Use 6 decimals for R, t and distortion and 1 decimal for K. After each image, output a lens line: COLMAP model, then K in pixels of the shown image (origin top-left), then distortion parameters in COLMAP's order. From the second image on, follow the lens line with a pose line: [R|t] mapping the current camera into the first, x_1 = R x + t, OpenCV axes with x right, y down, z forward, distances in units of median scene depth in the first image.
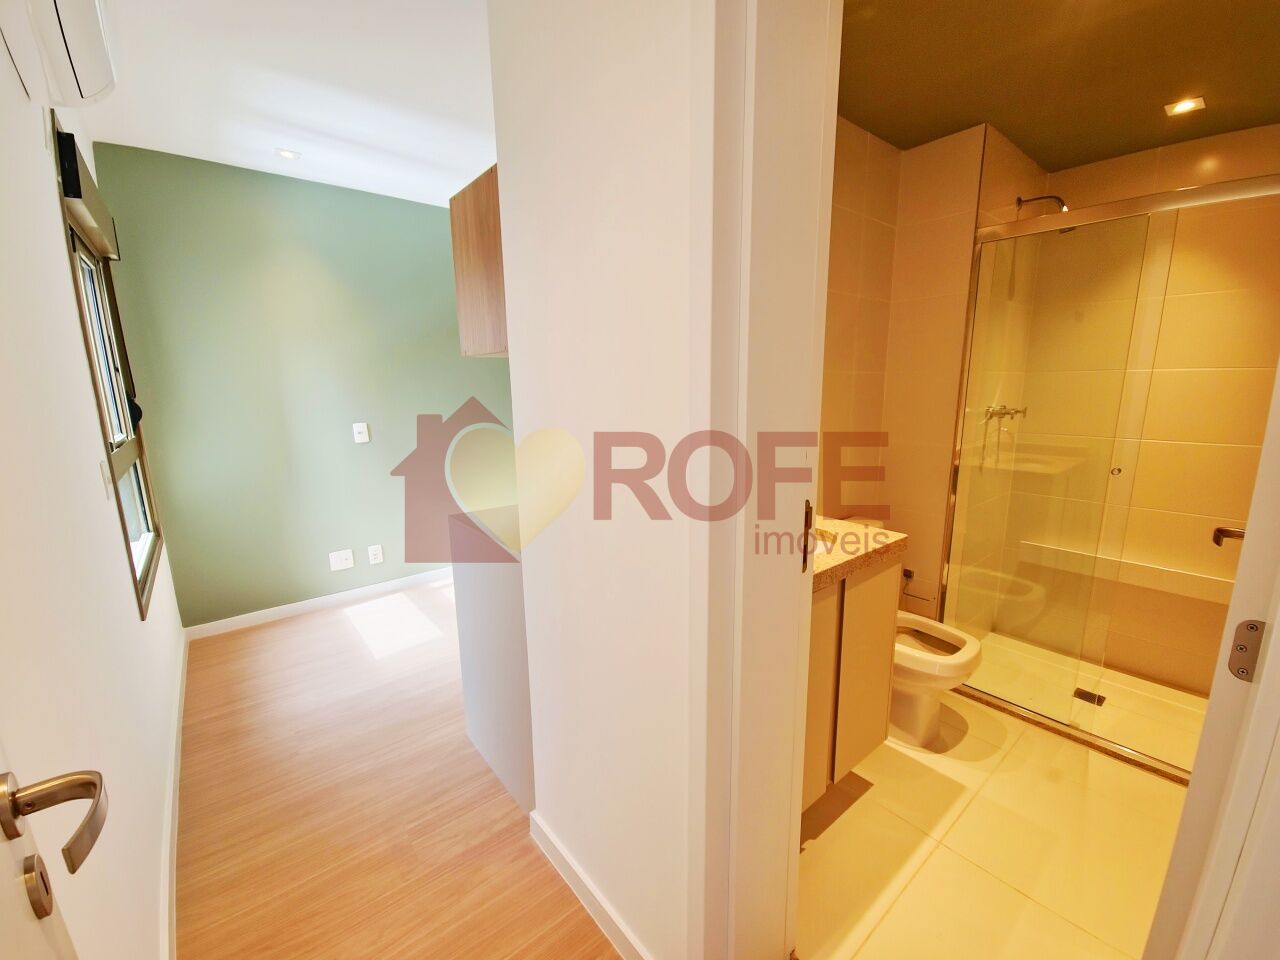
lens RADIAL K [[524.7, 0, 648.4], [0, 524.7, 473.7], [0, 0, 1]] dist [0.001518, -0.000377]
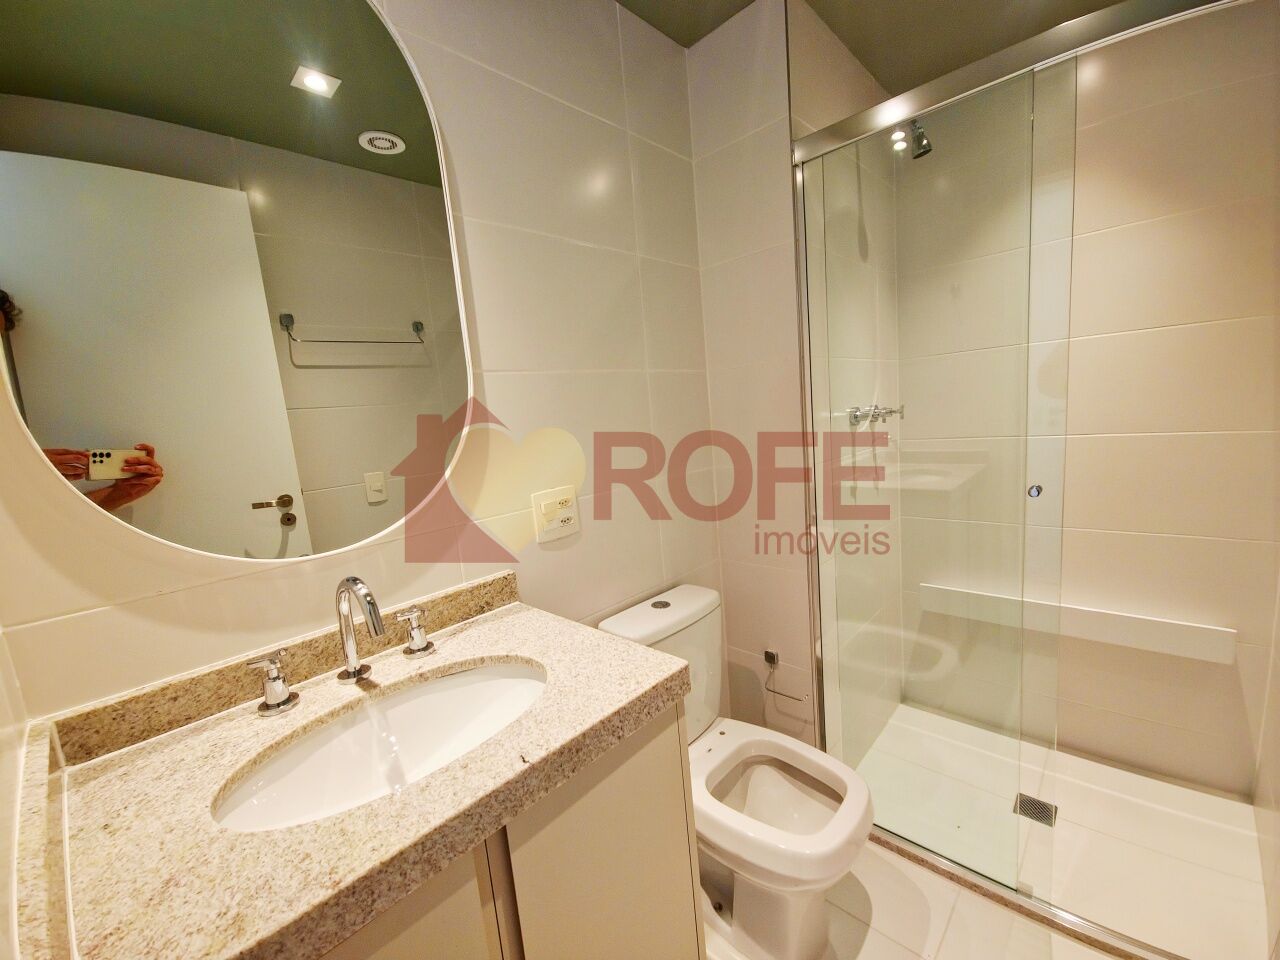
lens RADIAL K [[524.7, 0, 641.9], [0, 524.7, 476.6], [0, 0, 1]] dist [0.001518, -0.000377]
pose [[0.988984, -0.091996, 0.115964, 0.277715], [0.098327, 0.993892, -0.050100, -0.027168], [-0.110647, 0.060951, 0.991989, 0.334159]]
